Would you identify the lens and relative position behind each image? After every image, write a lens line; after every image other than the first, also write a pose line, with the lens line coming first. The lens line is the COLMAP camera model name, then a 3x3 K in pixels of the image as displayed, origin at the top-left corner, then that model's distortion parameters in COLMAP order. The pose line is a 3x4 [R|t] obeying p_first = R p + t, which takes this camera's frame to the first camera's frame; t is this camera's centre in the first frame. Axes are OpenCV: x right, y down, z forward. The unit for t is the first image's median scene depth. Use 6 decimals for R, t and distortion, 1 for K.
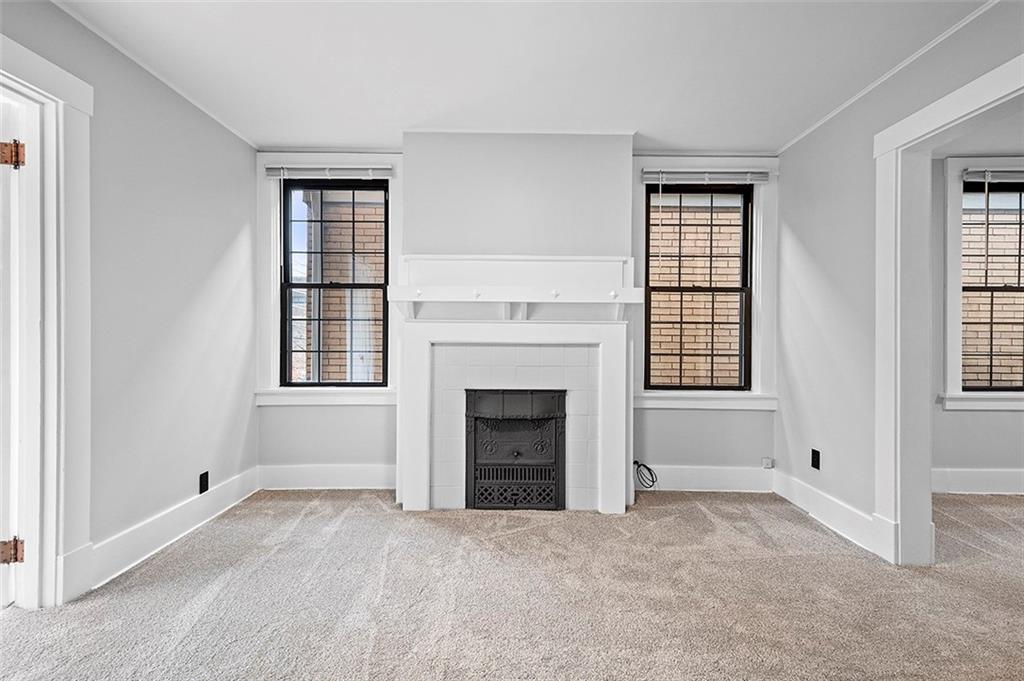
lens RADIAL K [[452.5, 0, 514.9], [0, 452.5, 337.1], [0, 0, 1]] dist [0.021550, 0.000054]
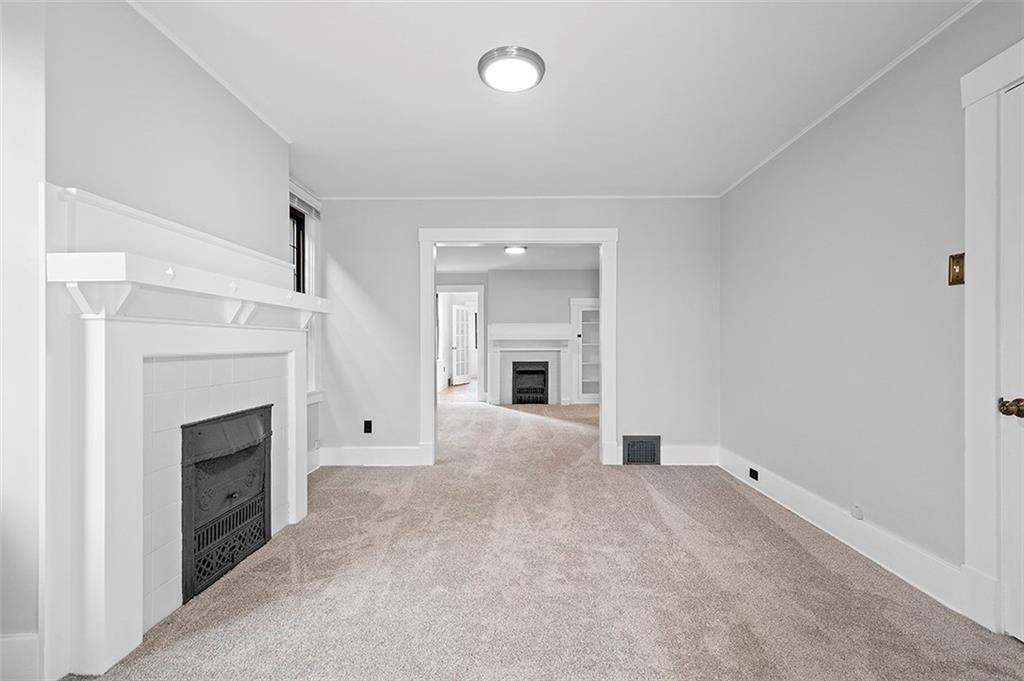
lens RADIAL K [[452.5, 0, 514.8], [0, 452.5, 343.2], [0, 0, 1]] dist [0.021550, 0.000054]
pose [[-0.000414, -0.004205, 0.999991, -0.784308], [-0.000234, 0.999991, 0.004205, -0.008357], [-1.000000, -0.000232, -0.000415, 0.515966]]
